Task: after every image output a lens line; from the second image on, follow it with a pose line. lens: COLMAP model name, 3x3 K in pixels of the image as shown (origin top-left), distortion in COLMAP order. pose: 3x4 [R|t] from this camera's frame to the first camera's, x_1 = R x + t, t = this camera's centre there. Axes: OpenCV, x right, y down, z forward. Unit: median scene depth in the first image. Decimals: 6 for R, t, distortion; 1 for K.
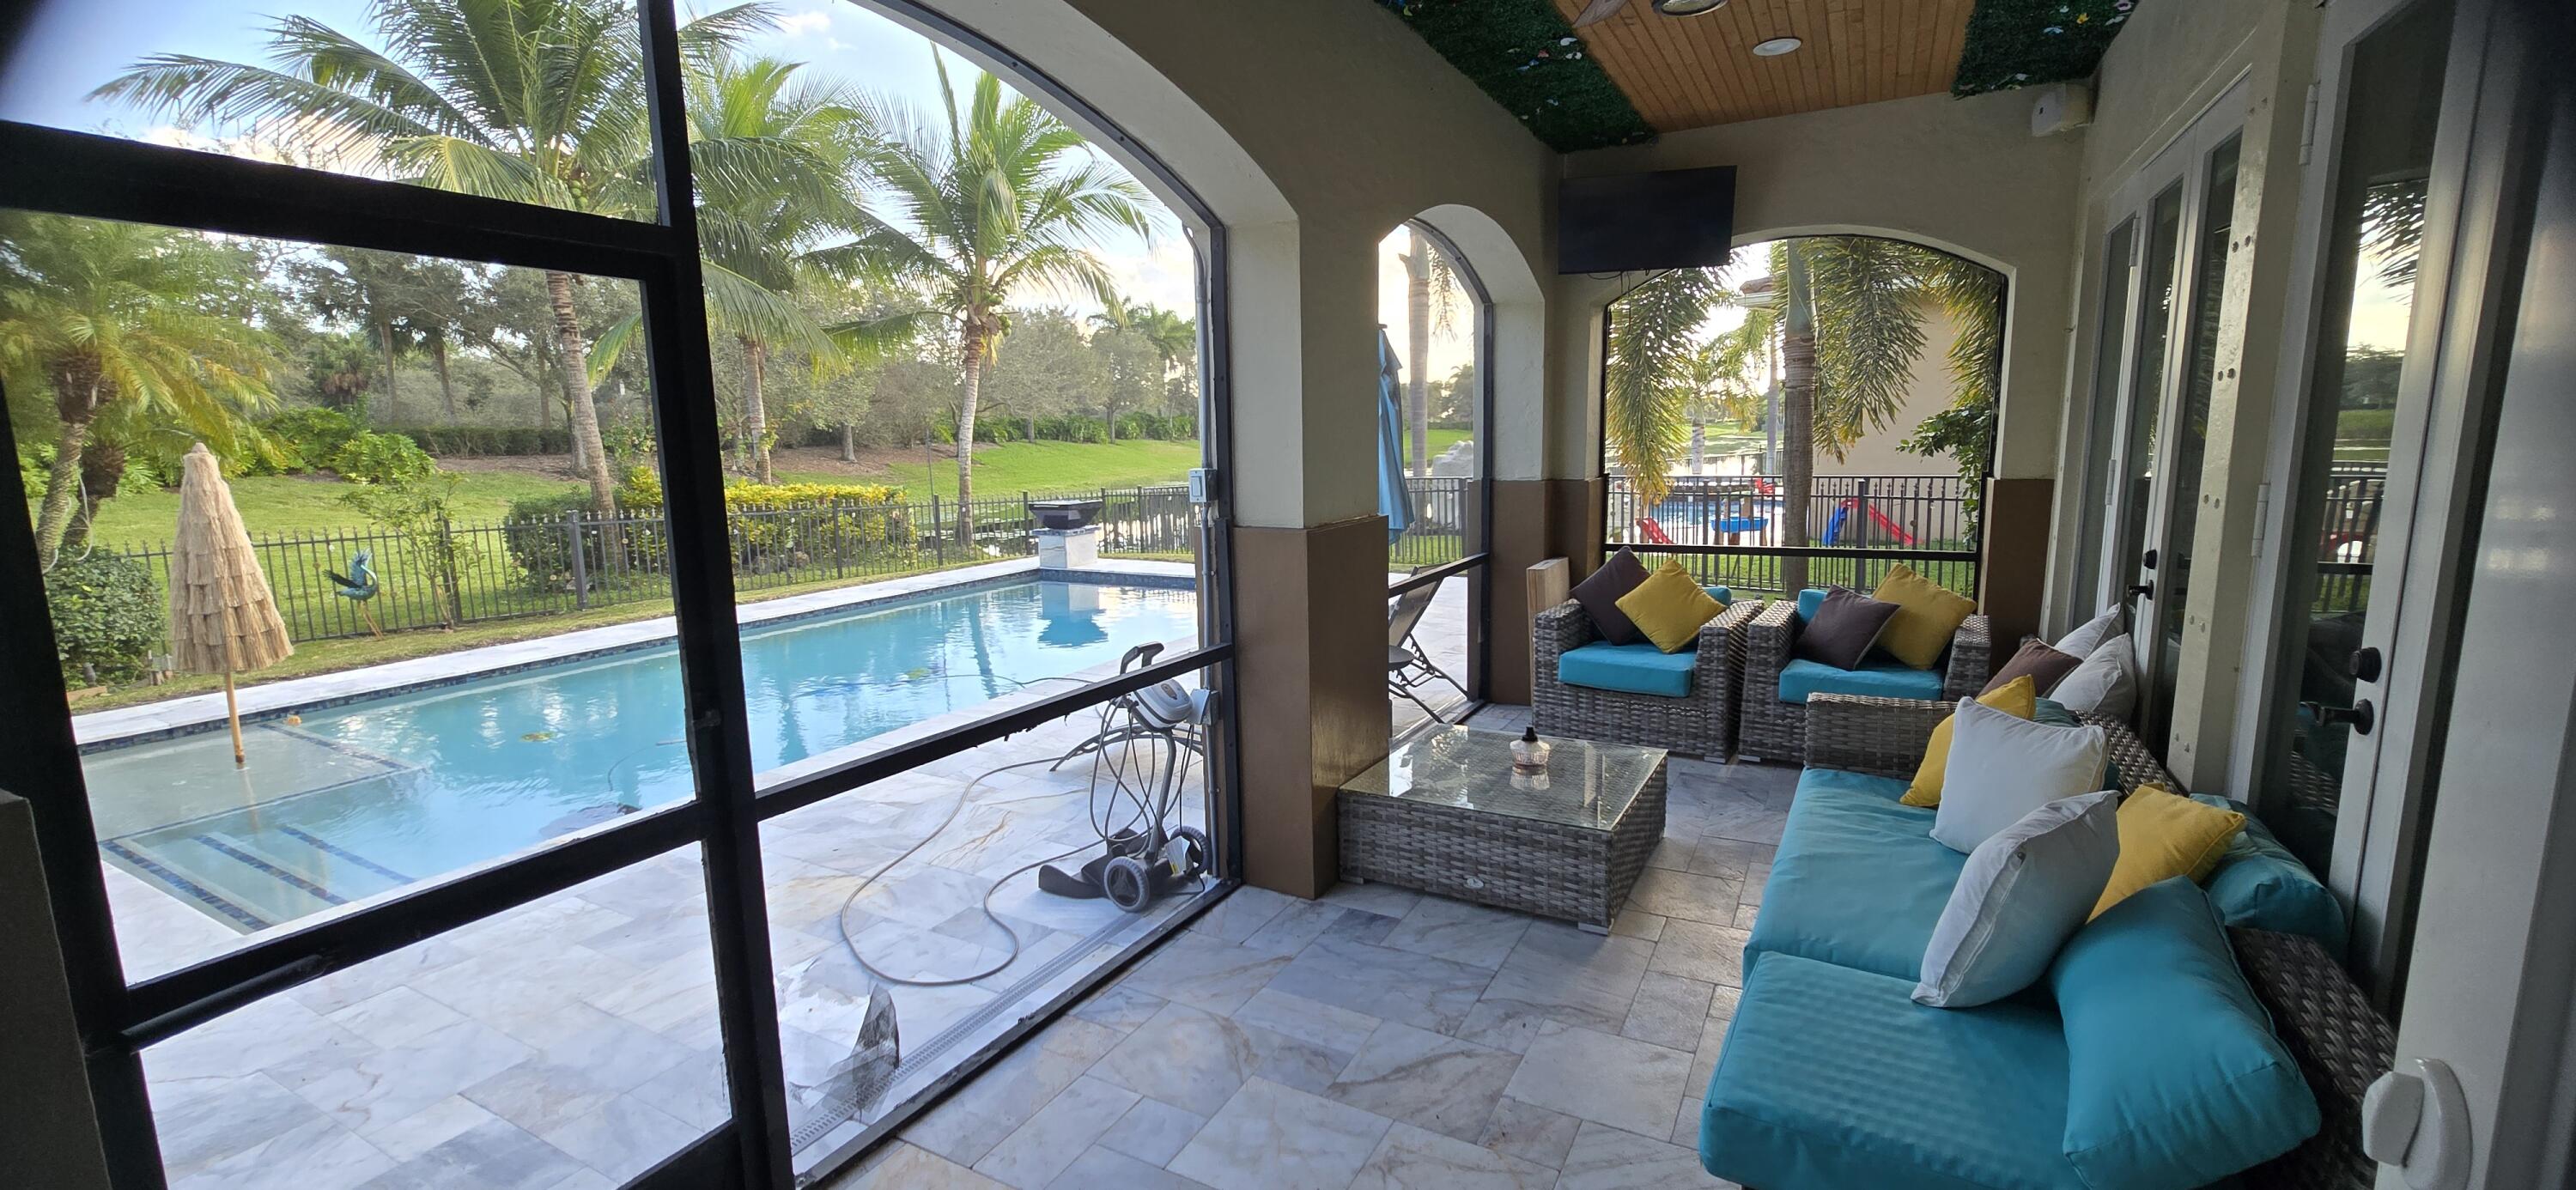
lens RADIAL K [[1052.9, 0, 1281.4], [0, 1052.9, 604.2], [0, 0, 1]] dist [-0.000763, -0.005077]
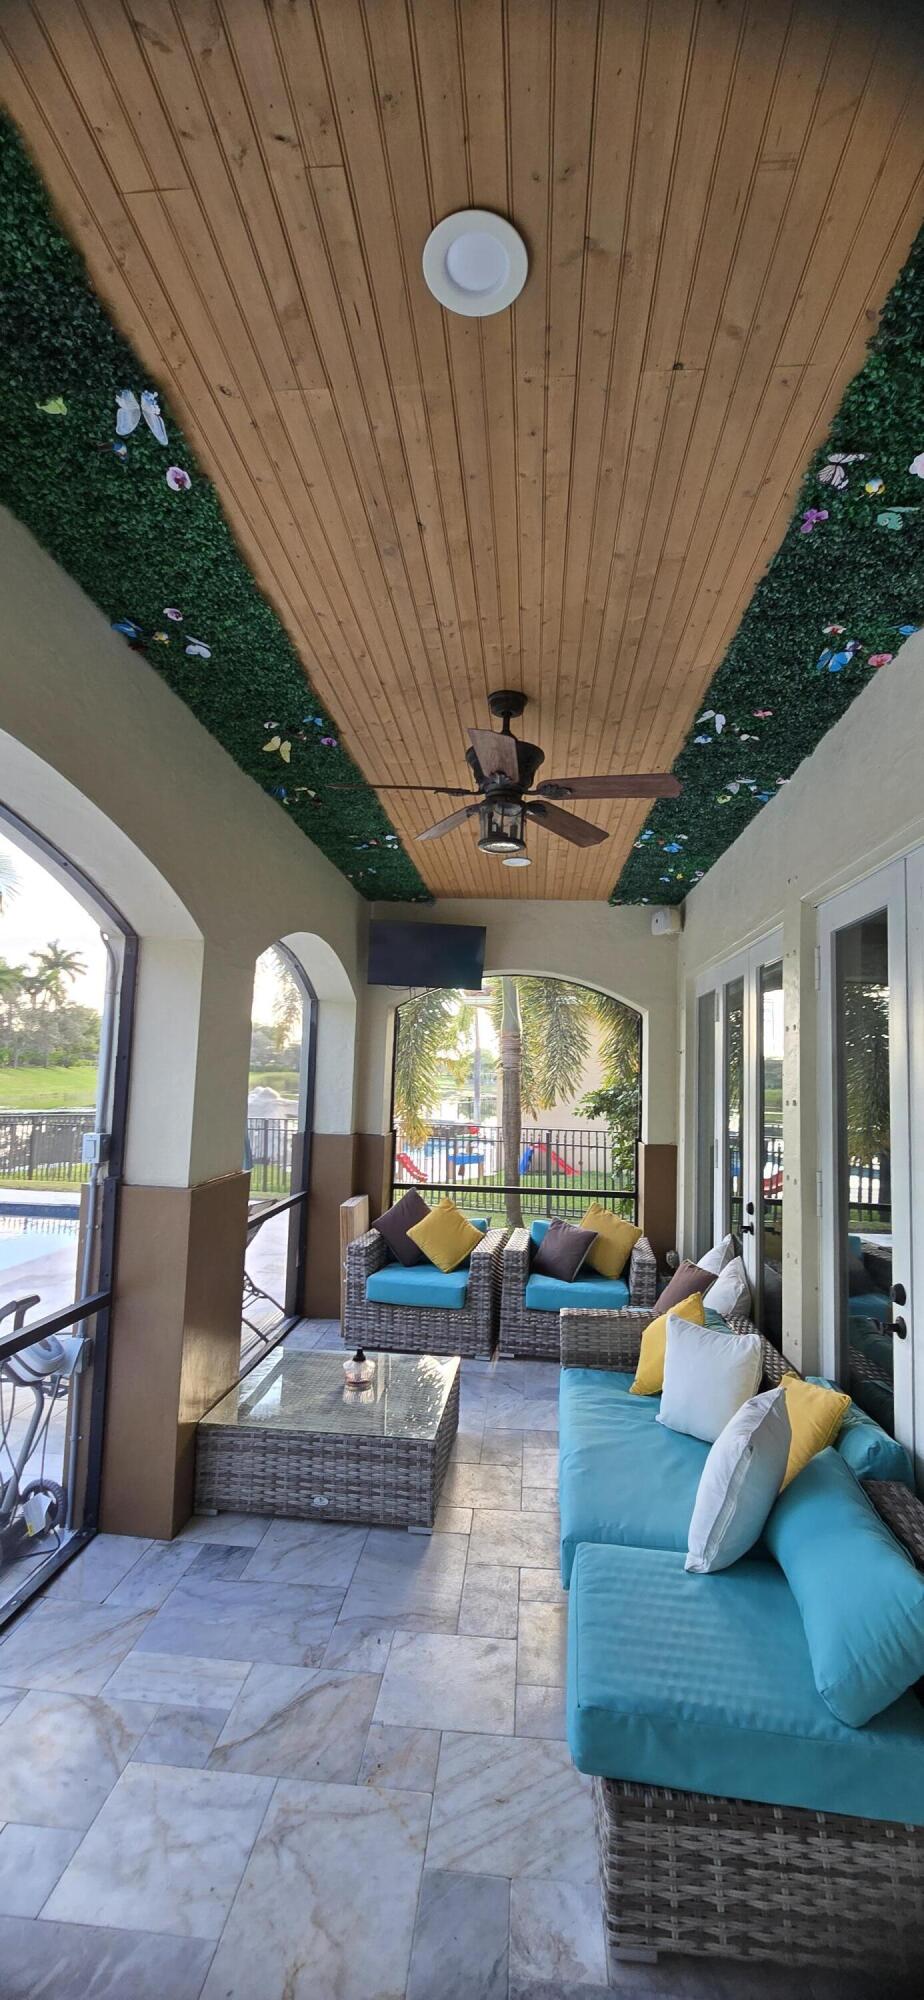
lens RADIAL K [[826.2, 0, 459.0], [0, 826.2, 1000.6], [0, 0, 1]] dist [-0.004150, 0.000144]
pose [[0.911629, 0.089294, 0.401198, -0.091843], [0.012653, 0.969556, -0.244543, -0.045415], [-0.410820, 0.228008, 0.882745, 0.011078]]
